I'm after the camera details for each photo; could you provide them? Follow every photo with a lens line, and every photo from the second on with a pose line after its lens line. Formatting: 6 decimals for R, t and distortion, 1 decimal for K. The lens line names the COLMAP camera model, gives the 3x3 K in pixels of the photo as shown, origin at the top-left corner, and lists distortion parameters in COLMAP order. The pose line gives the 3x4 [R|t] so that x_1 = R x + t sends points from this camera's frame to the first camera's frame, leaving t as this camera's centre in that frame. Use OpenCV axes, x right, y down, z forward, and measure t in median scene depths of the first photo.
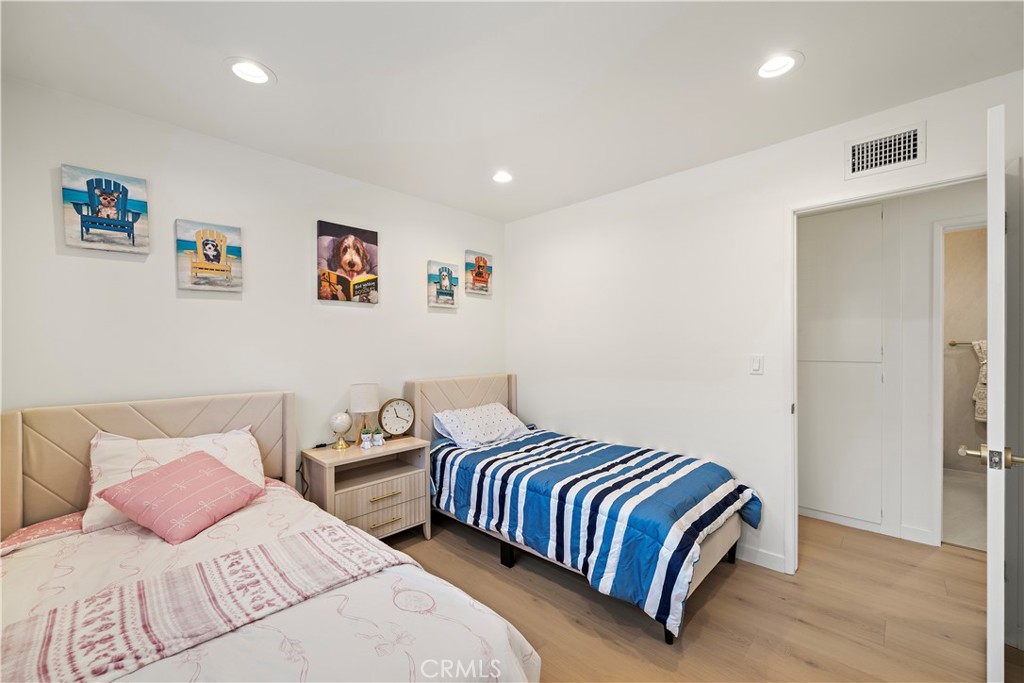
lens RADIAL K [[403.3, 0, 513.3], [0, 403.3, 349.7], [0, 0, 1]] dist [-0.001275, -0.000056]
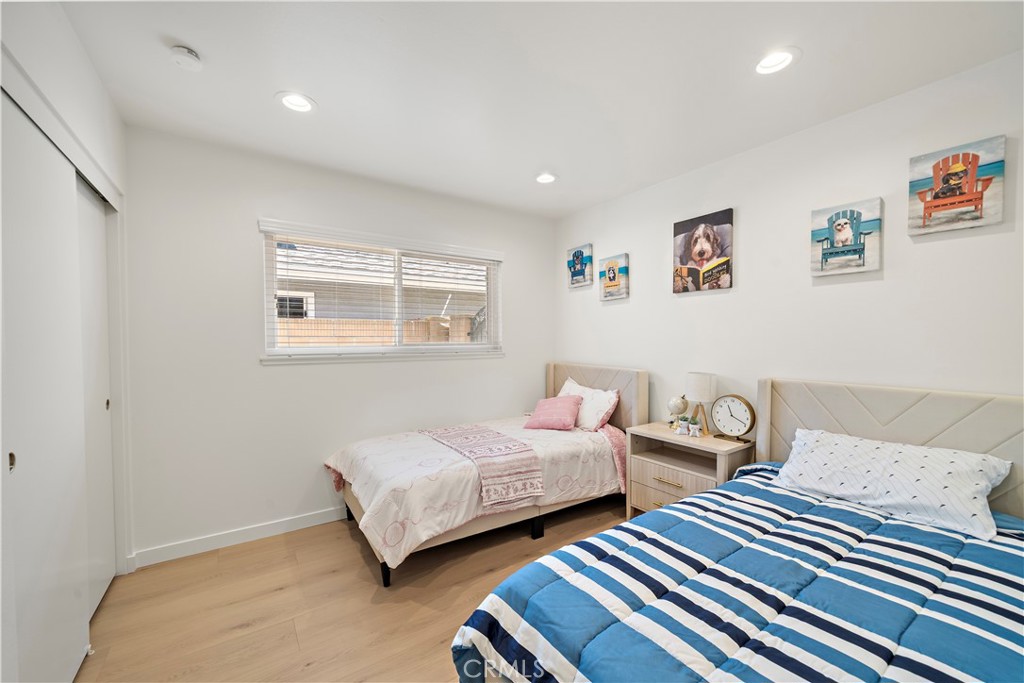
lens RADIAL K [[397.6, 0, 512.0], [0, 397.6, 341.5], [0, 0, 1]] dist [-0.000615, -0.000104]
pose [[-0.184778, 0.021276, -0.982550, 0.664333], [0.002634, 0.999773, 0.021153, -0.013899], [0.982777, 0.001321, -0.184792, 0.715093]]
